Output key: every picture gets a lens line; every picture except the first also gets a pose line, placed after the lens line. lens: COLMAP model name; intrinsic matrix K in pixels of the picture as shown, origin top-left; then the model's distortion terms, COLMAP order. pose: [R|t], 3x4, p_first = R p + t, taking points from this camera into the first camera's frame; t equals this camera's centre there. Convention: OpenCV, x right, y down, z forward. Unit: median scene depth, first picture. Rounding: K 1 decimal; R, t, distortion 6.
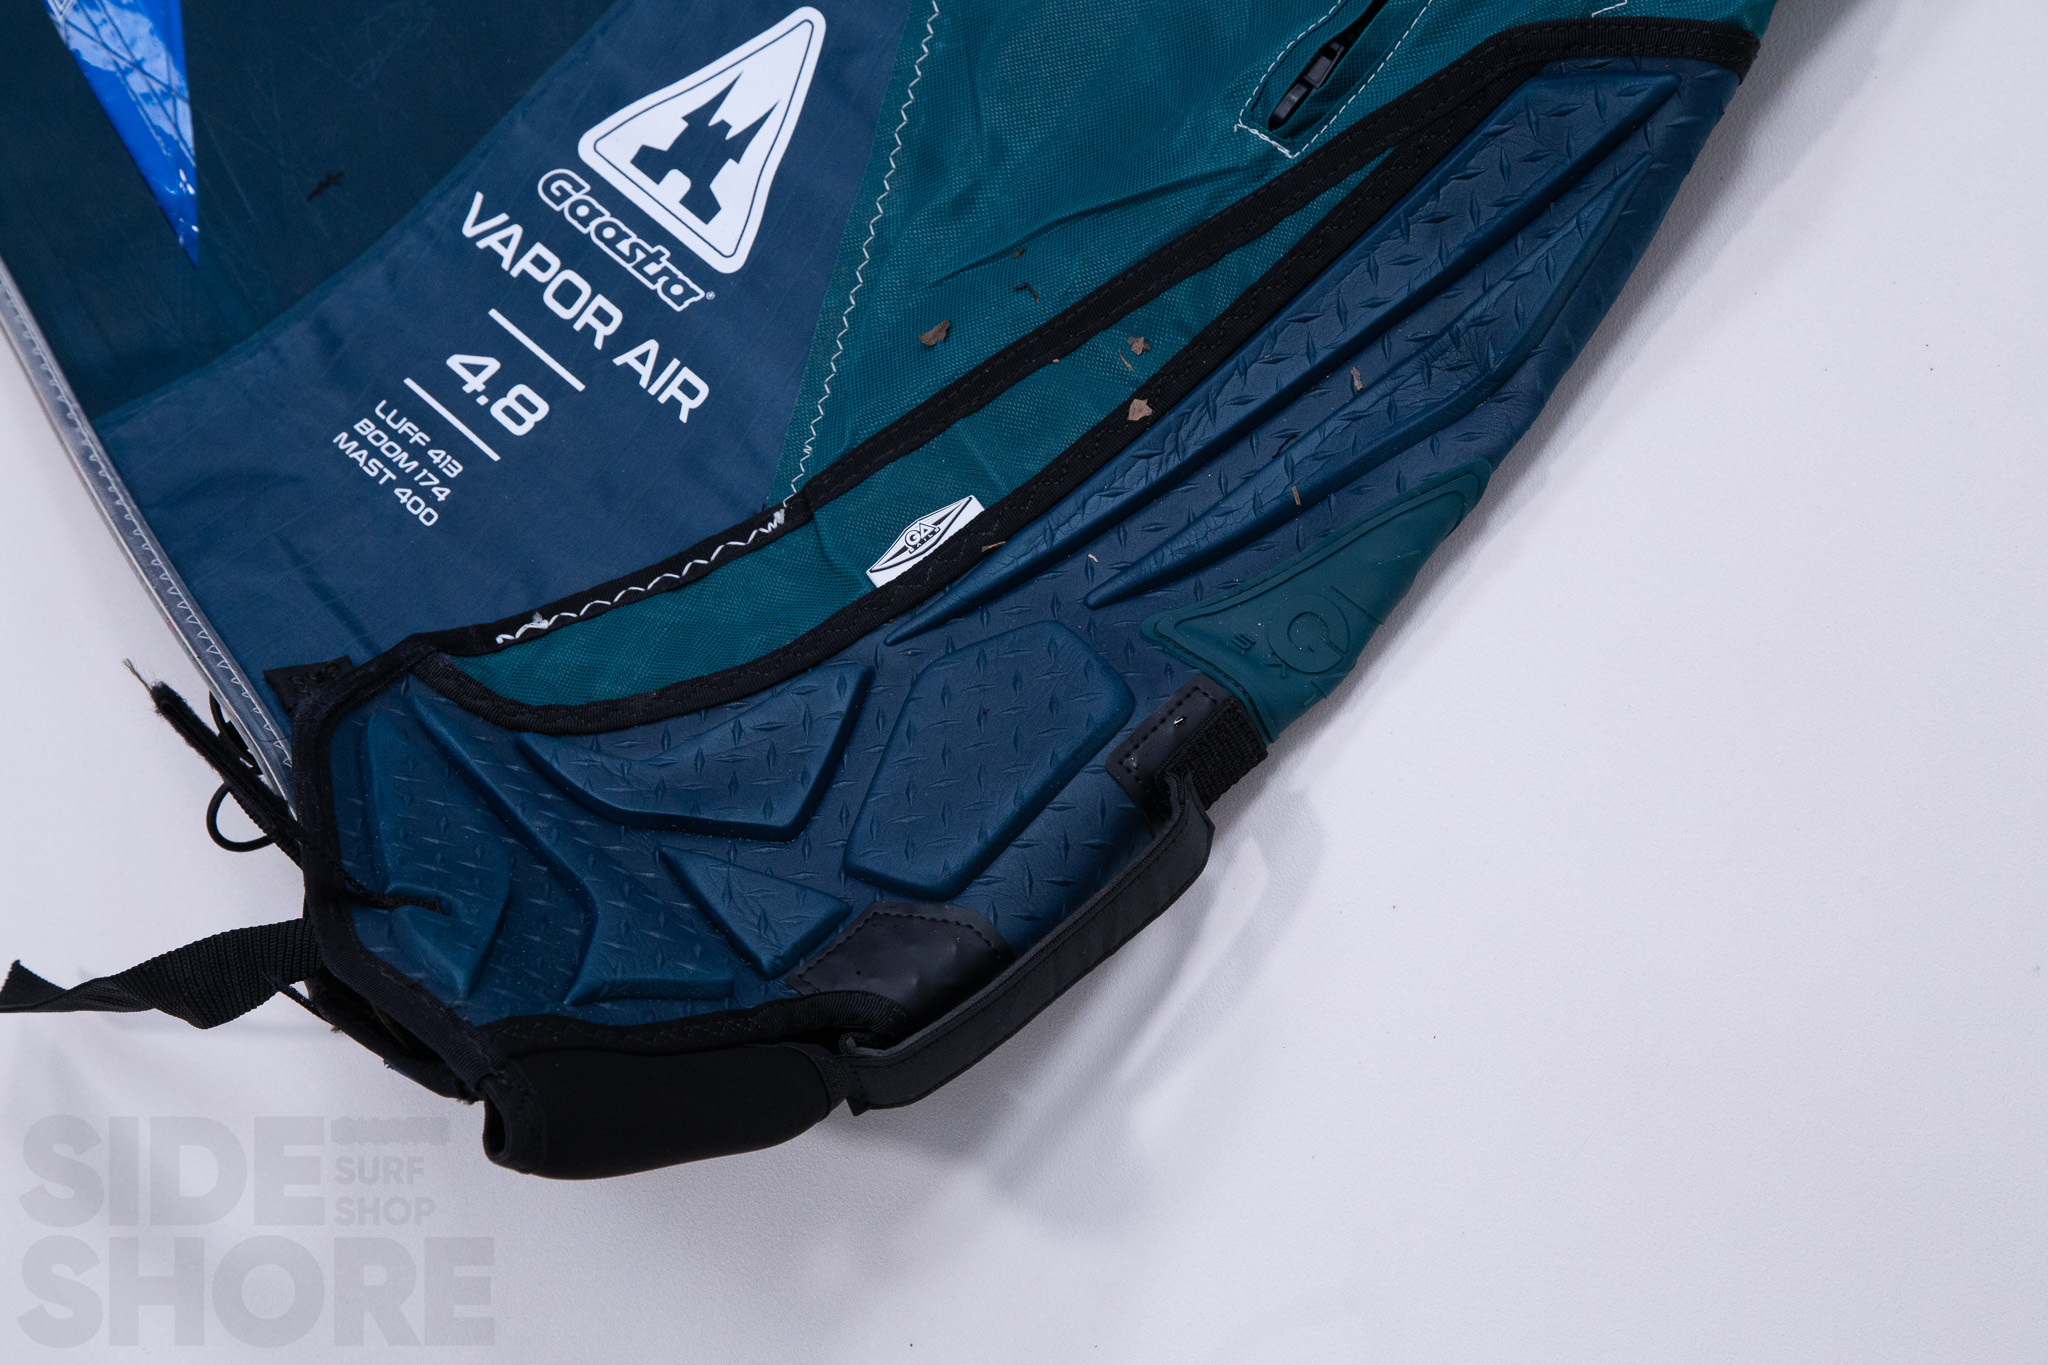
lens RADIAL K [[4006.2, 0, 1024.0], [0, 4006.2, 682.5], [0, 0, 1]] dist [0.203638, 0.034502]
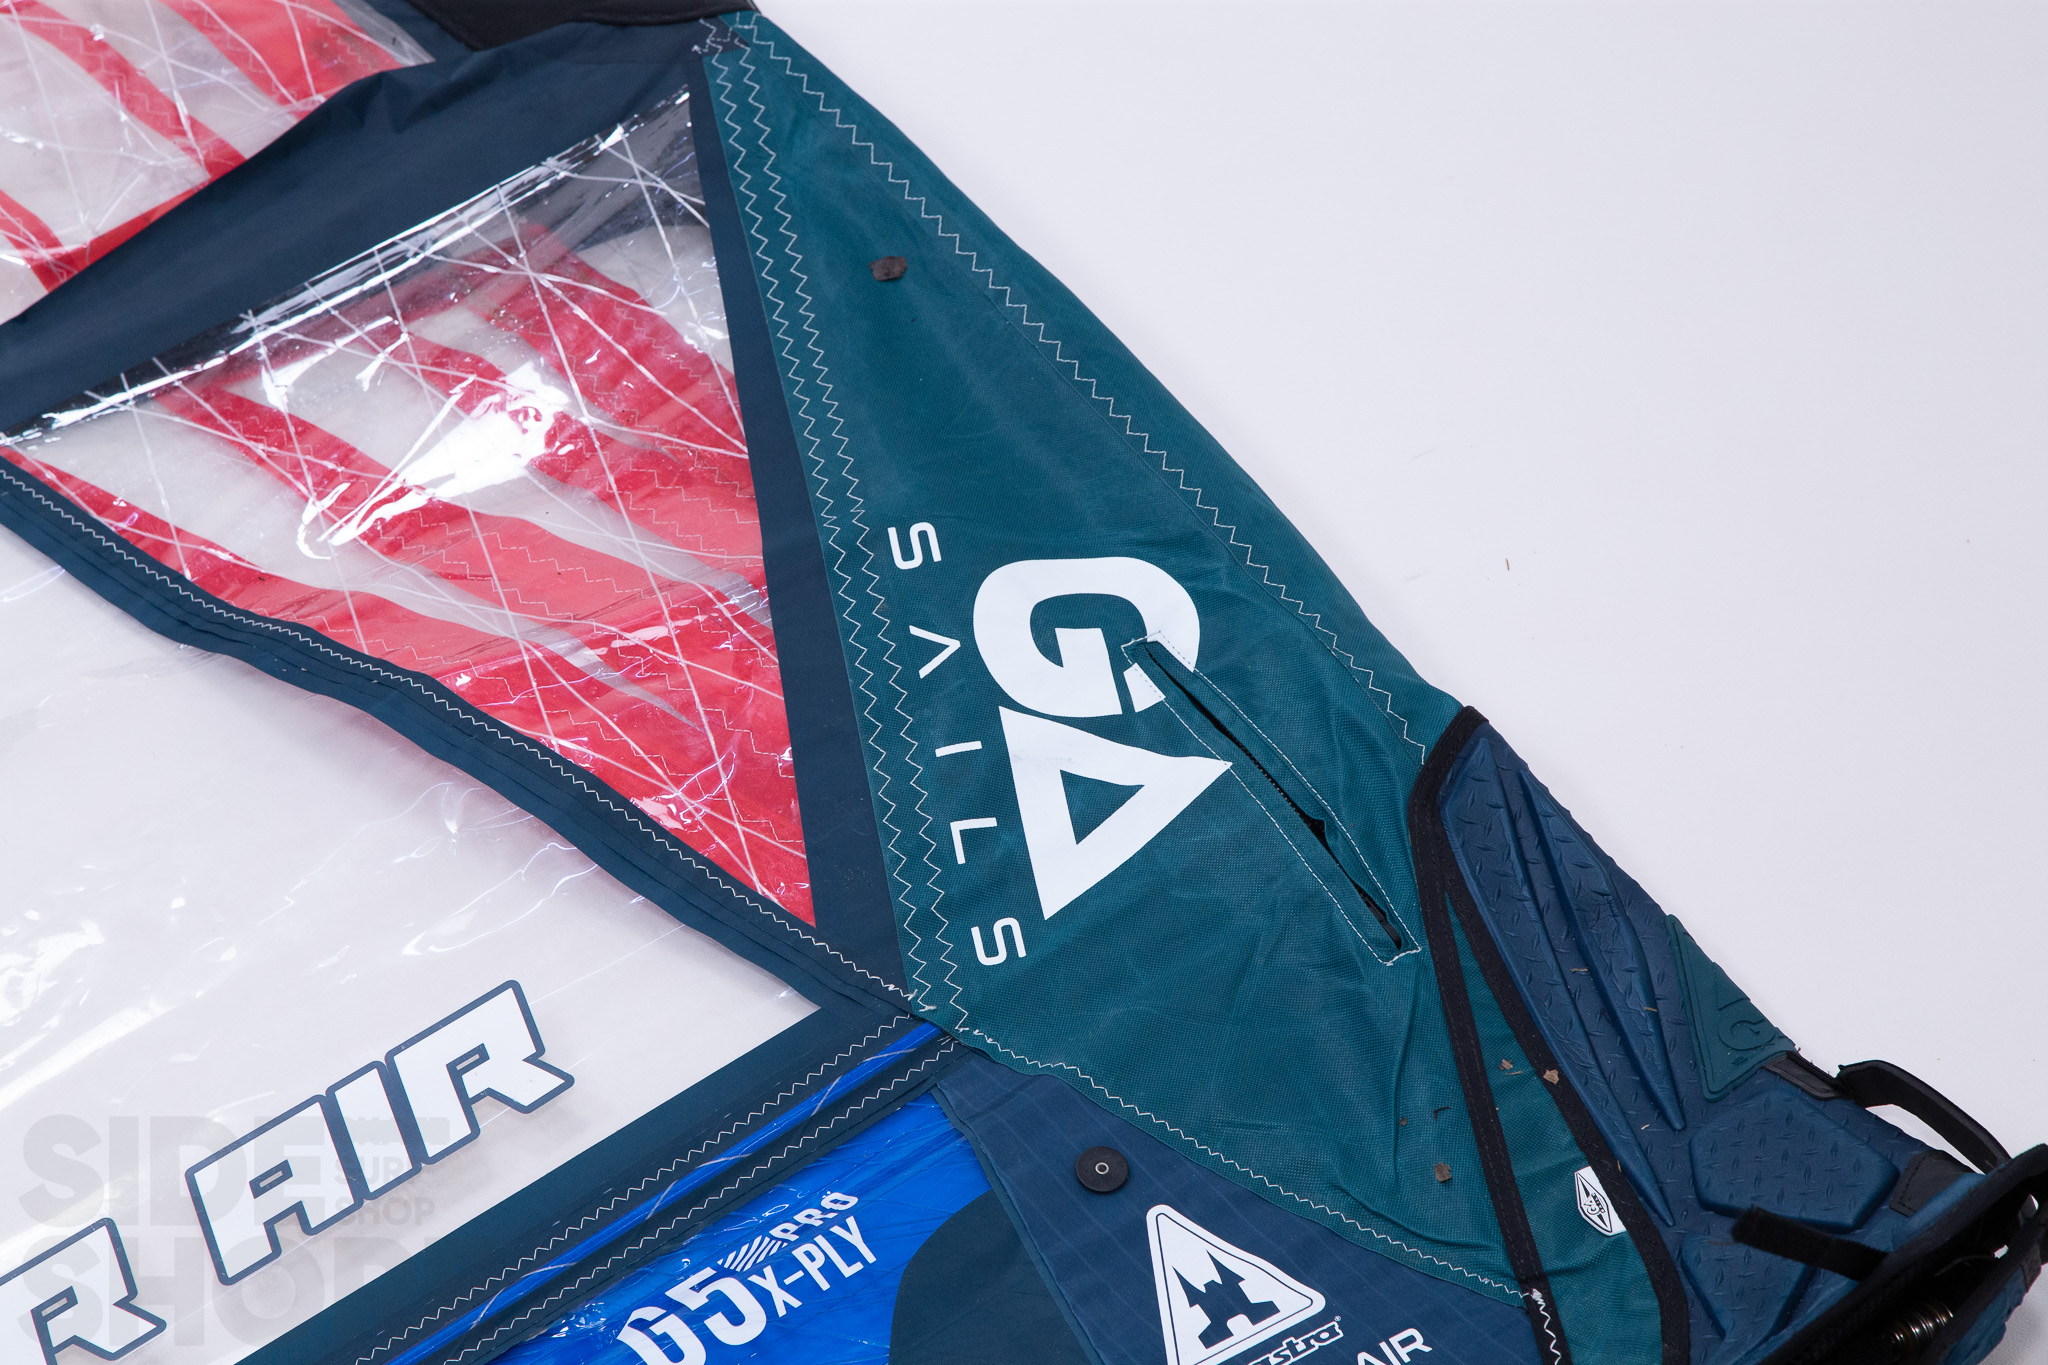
lens RADIAL K [[5602.6, 0, 1024.0], [0, 5602.6, 682.5], [0, 0, 1]] dist [0.587849, -1.204350]
pose [[0.314608, -0.473623, 0.822620, -1.573965], [0.904271, 0.413071, -0.108010, -0.075317], [-0.288644, 0.777852, 0.558239, -0.190479]]
